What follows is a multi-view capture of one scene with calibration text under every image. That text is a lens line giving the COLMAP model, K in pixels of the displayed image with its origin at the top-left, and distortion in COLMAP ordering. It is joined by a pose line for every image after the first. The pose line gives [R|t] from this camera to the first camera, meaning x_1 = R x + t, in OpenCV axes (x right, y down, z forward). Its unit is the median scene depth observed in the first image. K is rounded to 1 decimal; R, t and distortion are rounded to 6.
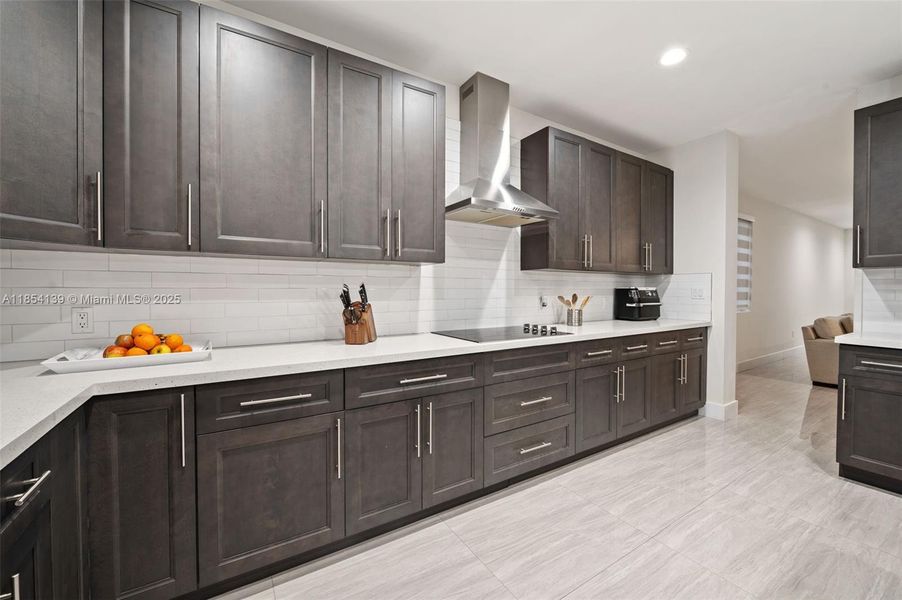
lens RADIAL K [[358.4, 0, 454.8], [0, 358.4, 296.2], [0, 0, 1]] dist [-0.001958, -0.000322]
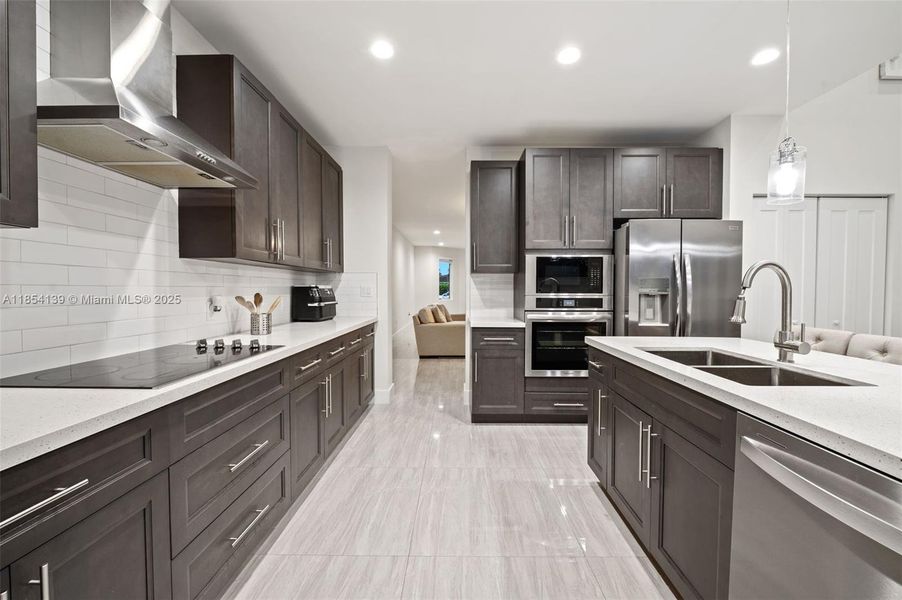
lens RADIAL K [[358.4, 0, 454.8], [0, 358.4, 296.2], [0, 0, 1]] dist [-0.001958, -0.000322]
pose [[0.547150, -0.017999, 0.836841, -0.095862], [0.013130, 0.999830, 0.012919, -0.005168], [-0.836932, 0.003919, 0.547293, 0.256093]]
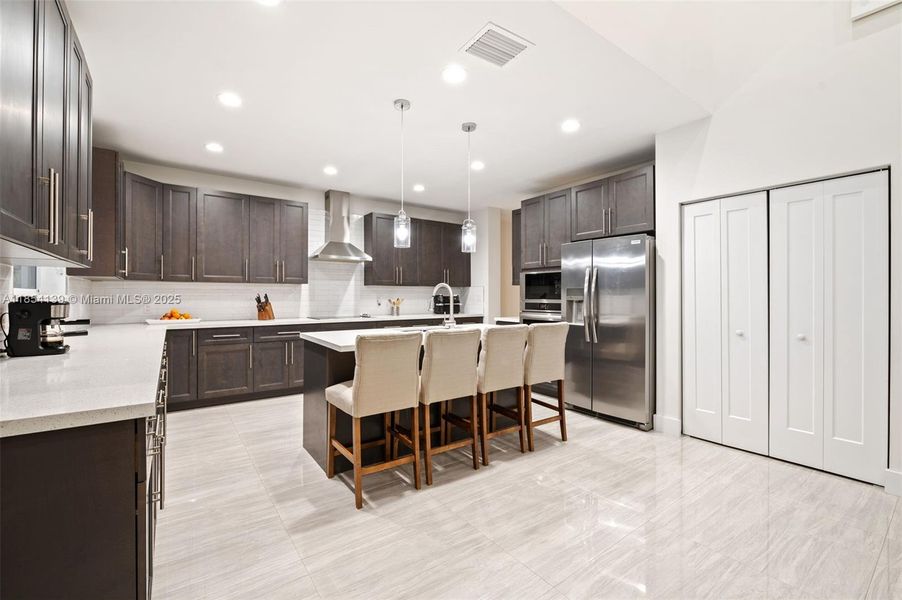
lens RADIAL K [[378.9, 0, 448.8], [0, 378.9, 296.1], [0, 0, 1]] dist [0.001837, 0.000176]
pose [[0.998203, -0.001096, 0.059905, 0.559483], [0.002122, 0.999852, -0.017068, 0.018805], [-0.059877, 0.017164, 0.998058, -1.088745]]
